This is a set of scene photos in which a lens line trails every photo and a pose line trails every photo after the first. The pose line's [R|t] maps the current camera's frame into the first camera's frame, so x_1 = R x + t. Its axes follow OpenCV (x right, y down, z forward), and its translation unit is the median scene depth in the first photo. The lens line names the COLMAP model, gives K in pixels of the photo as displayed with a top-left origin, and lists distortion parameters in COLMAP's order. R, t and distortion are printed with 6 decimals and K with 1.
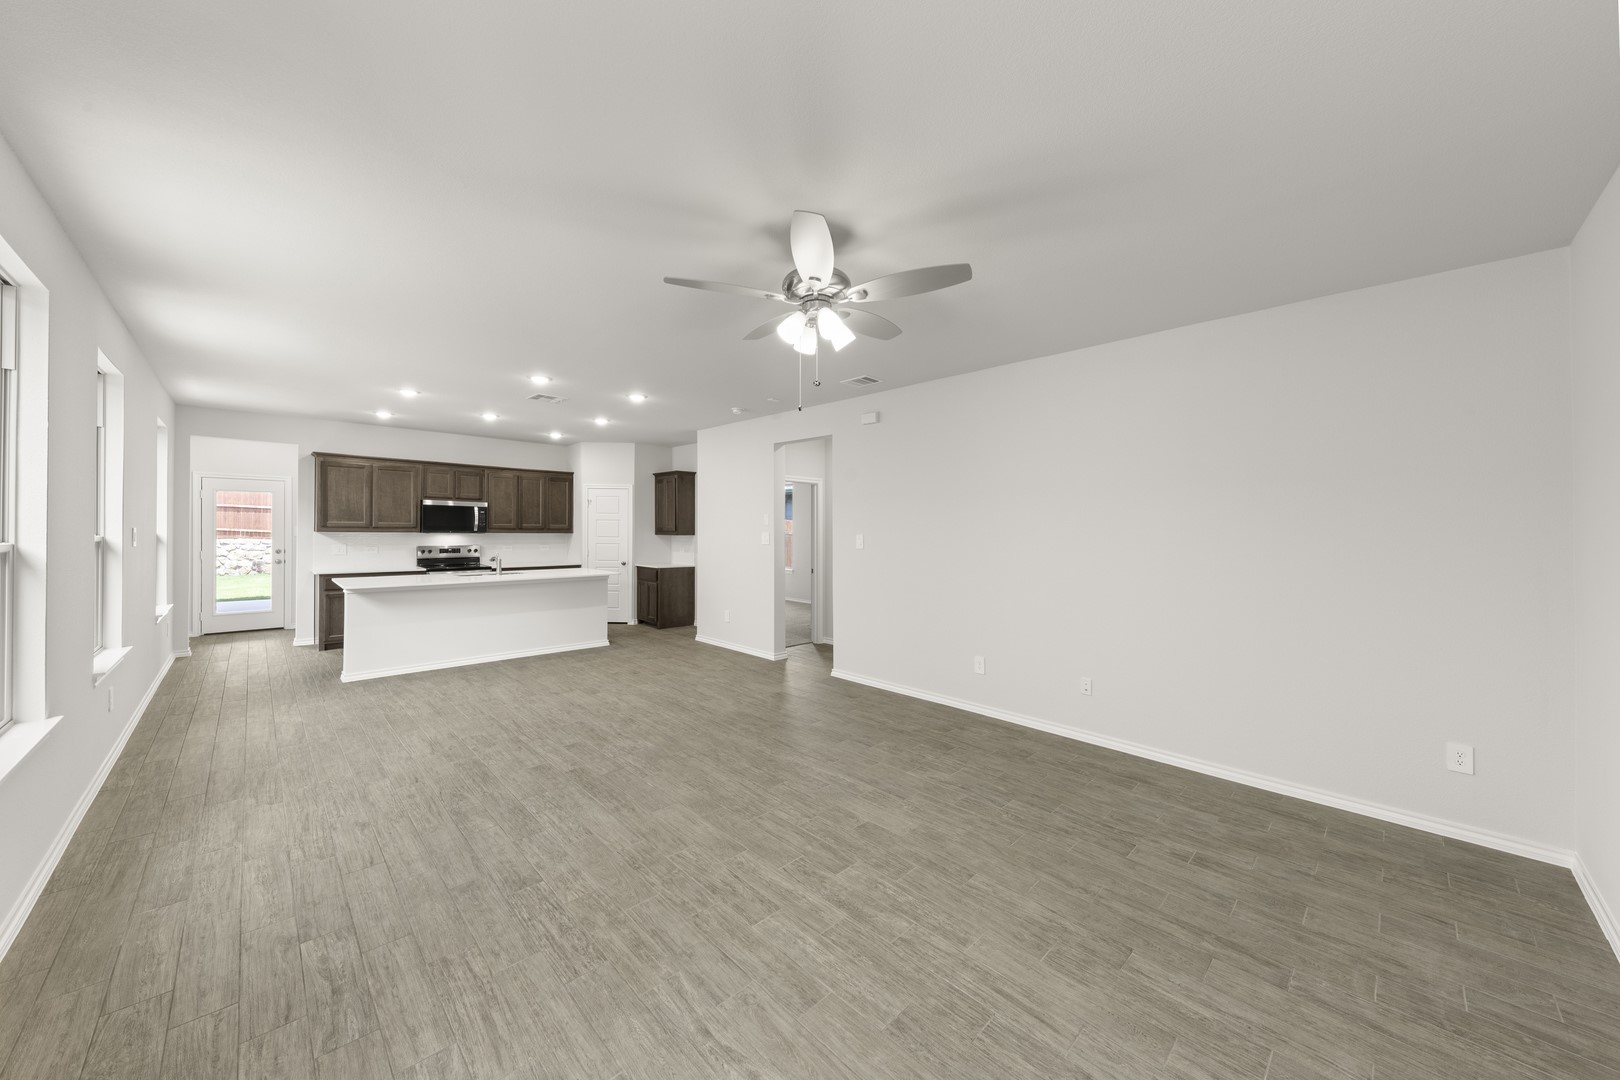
lens RADIAL K [[586.6, 0, 808.9], [0, 586.6, 521.3], [0, 0, 1]] dist [0.002924, -0.003535]
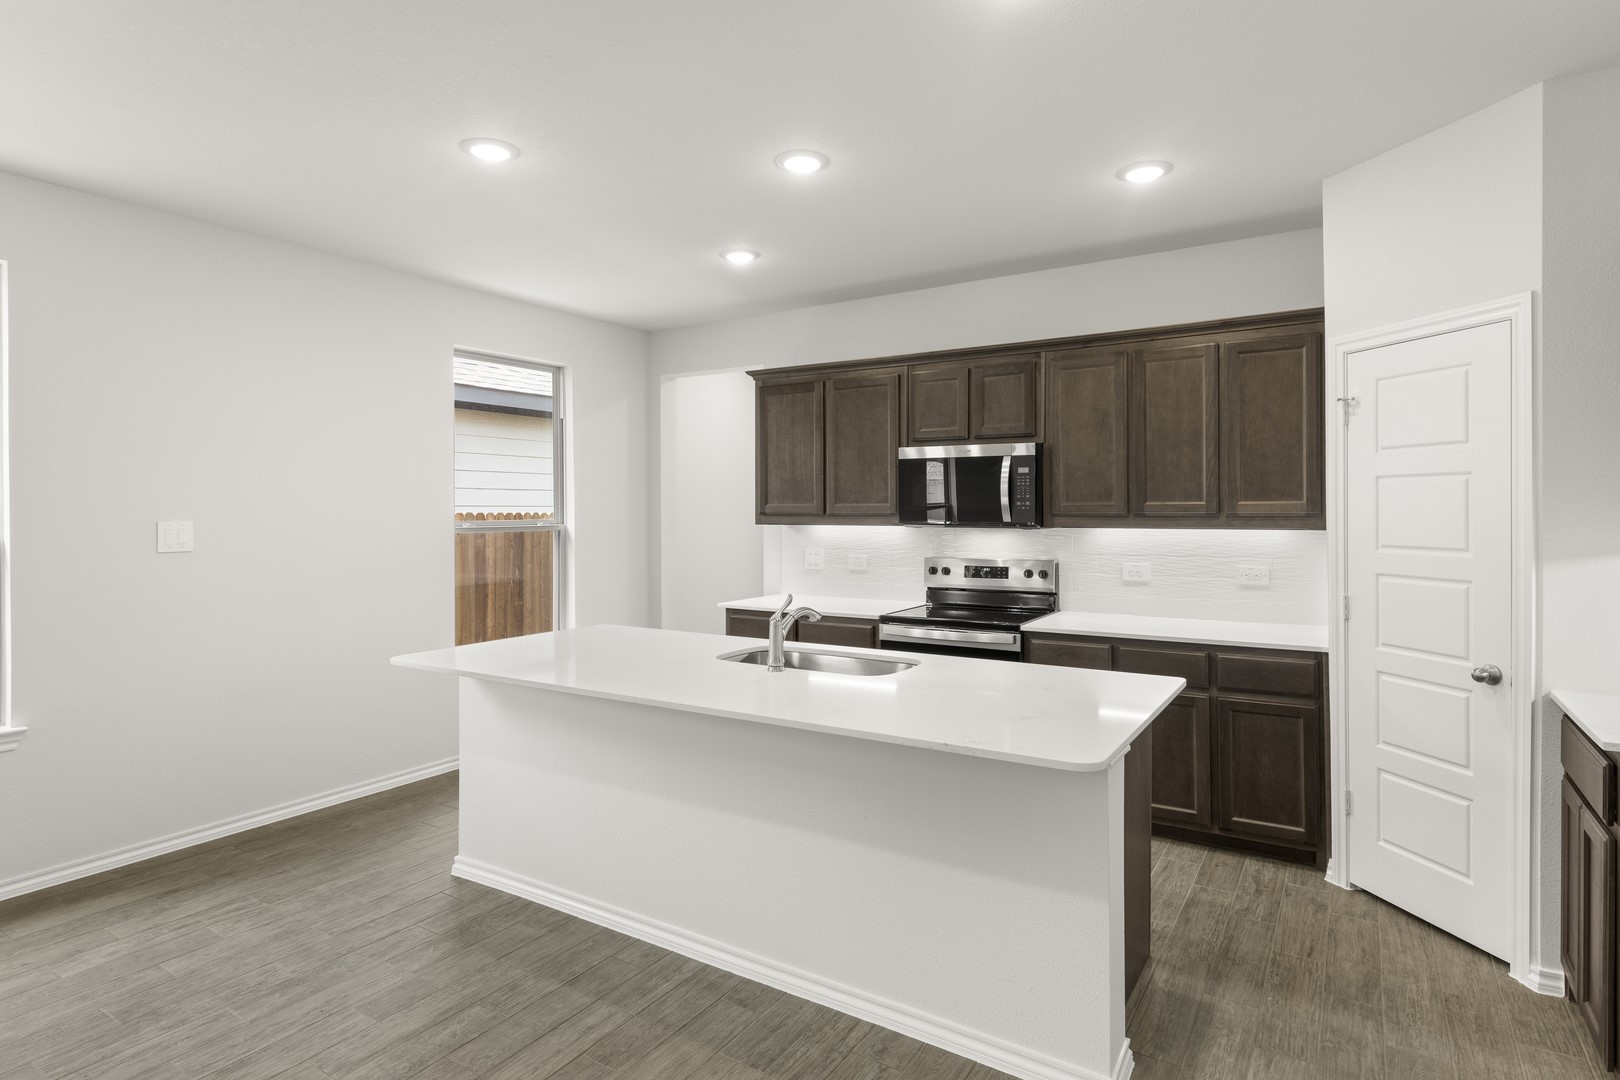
lens RADIAL K [[854.6, 0, 817.0], [0, 854.6, 498.5], [0, 0, 1]] dist [0.012935, -0.009702]
pose [[0.225258, -0.024918, -0.973980, -0.150433], [0.019799, 0.999584, -0.020994, 0.021289], [0.974098, -0.014555, 0.225658, 1.559358]]
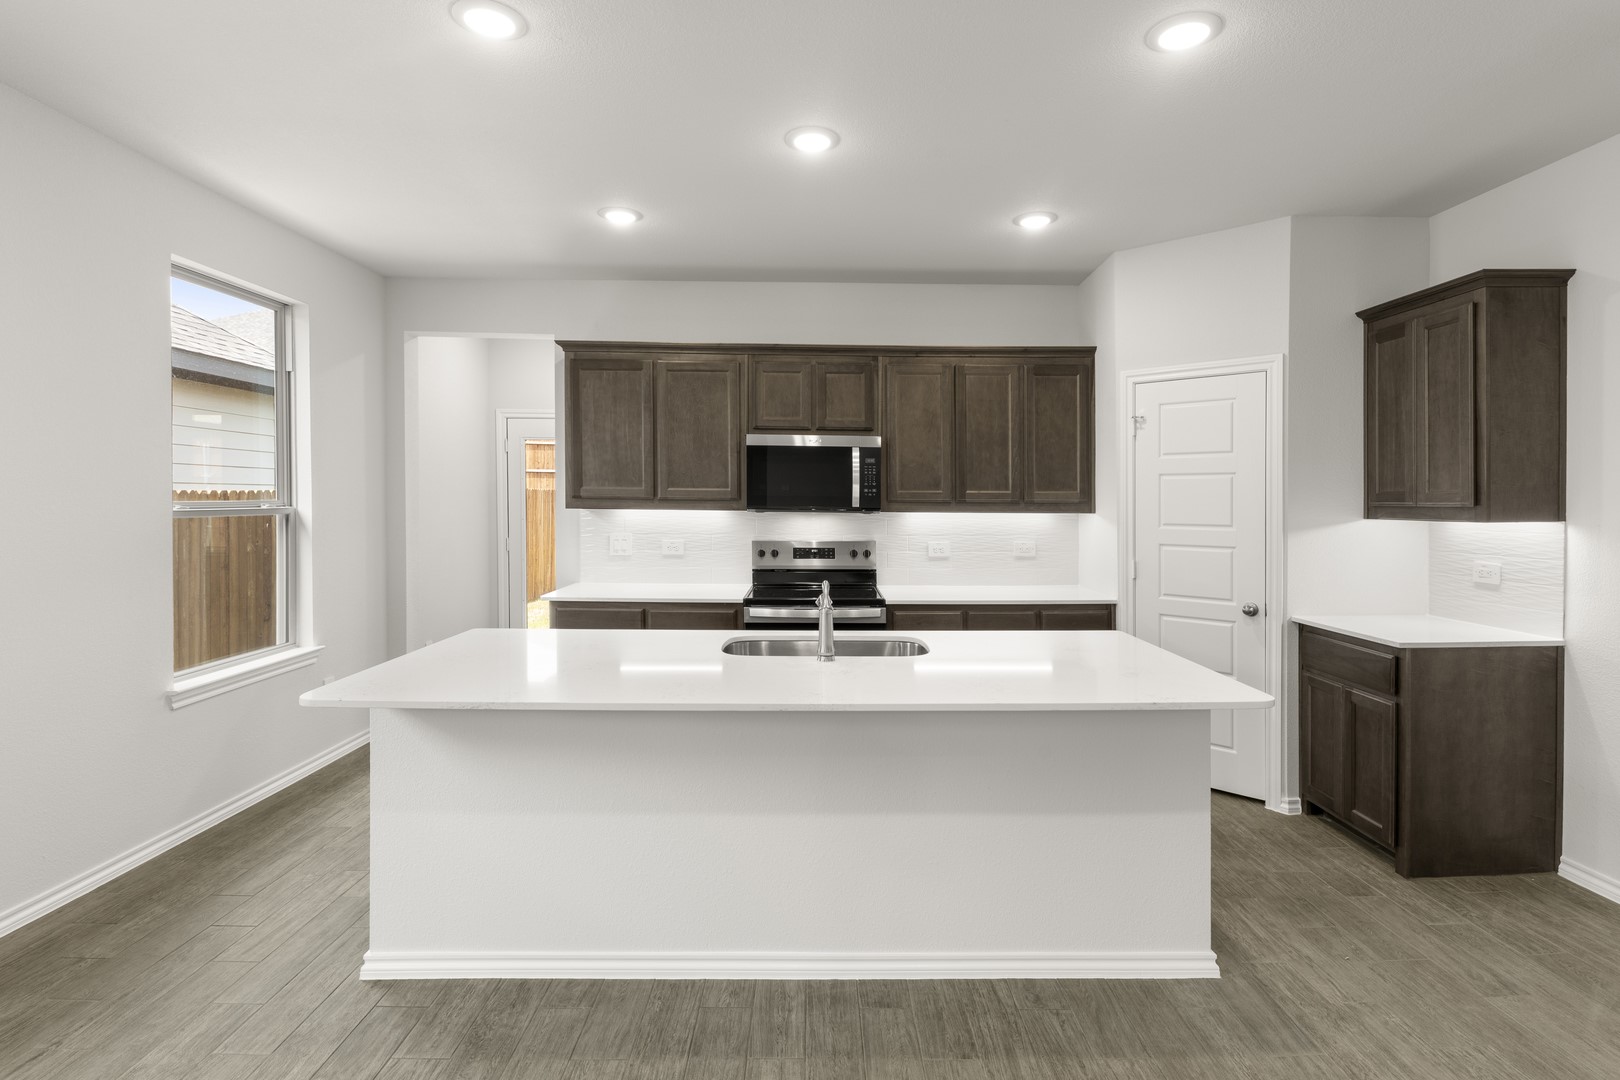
lens RADIAL K [[769.9, 0, 810.3], [0, 769.9, 498.8], [0, 0, 1]] dist [-0.009845, -0.007218]
pose [[0.719254, -0.007930, -0.694702, -0.451078], [0.010767, 0.999942, -0.000266, 0.021570], [0.694664, -0.007288, 0.719297, 1.215155]]
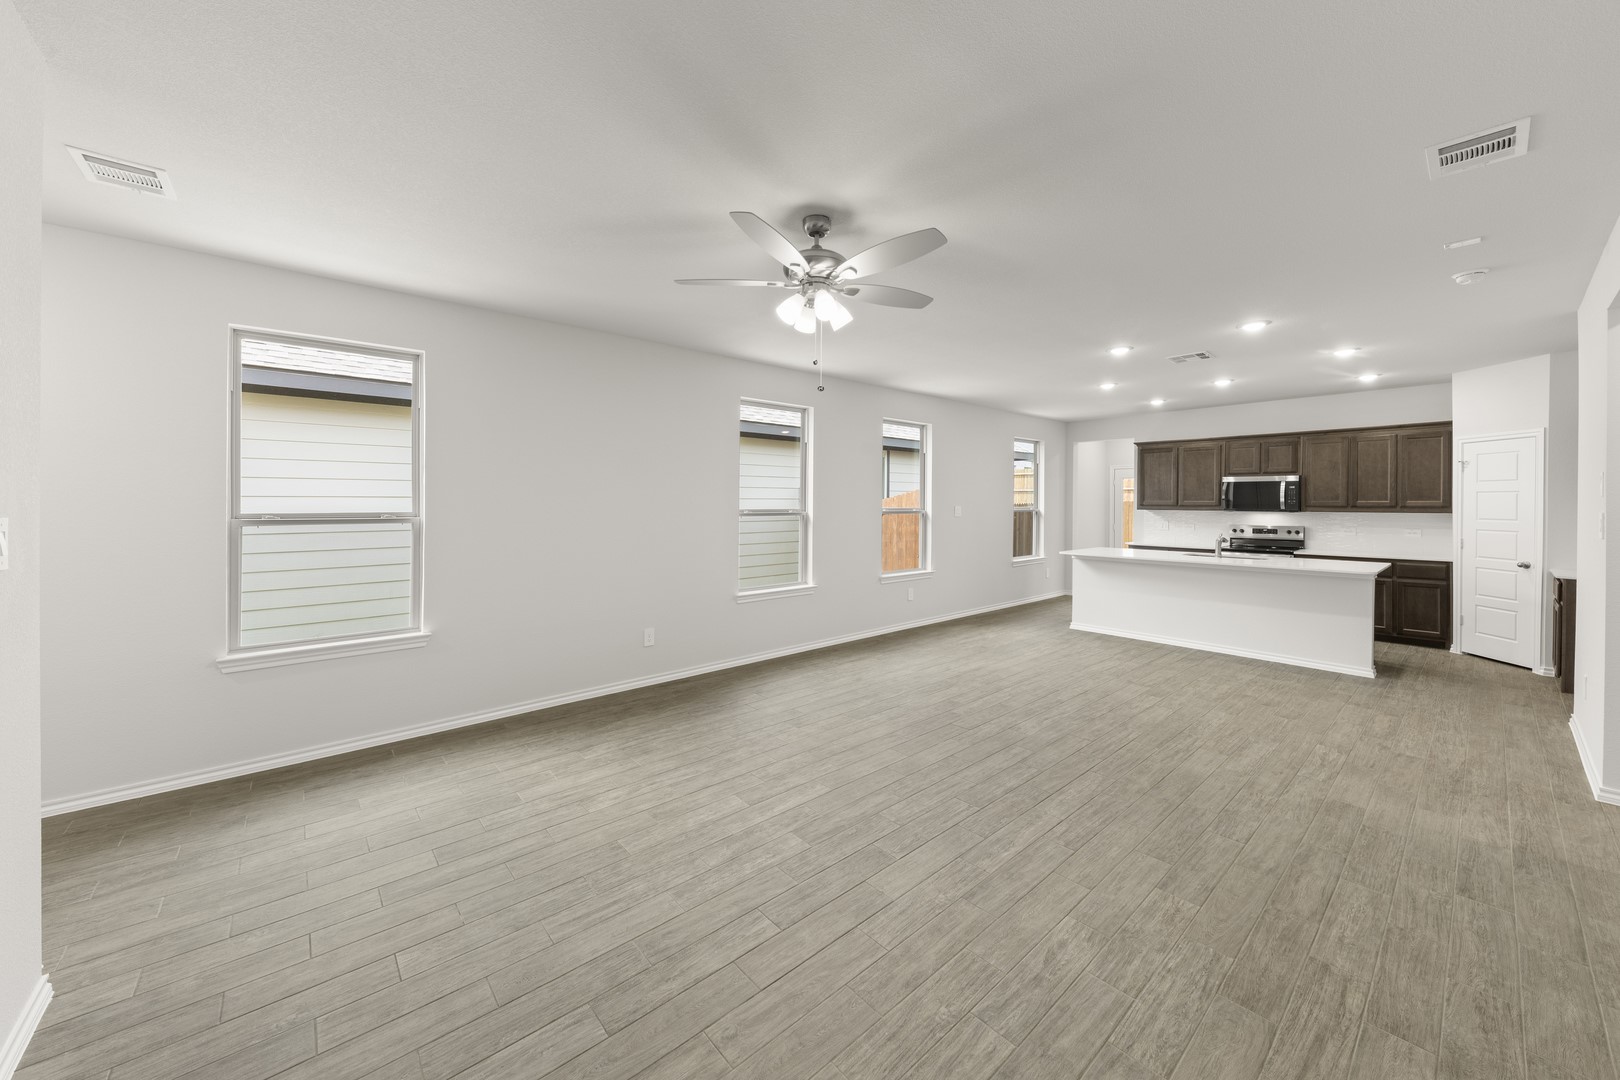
lens RADIAL K [[595.1, 0, 808.2], [0, 595.1, 500.4], [0, 0, 1]] dist [0.004363, -0.002190]
pose [[-0.064566, -0.012190, -0.997839, 0.733988], [0.012687, 0.999835, -0.013035, 0.011707], [0.997833, -0.013501, -0.064400, 0.724086]]
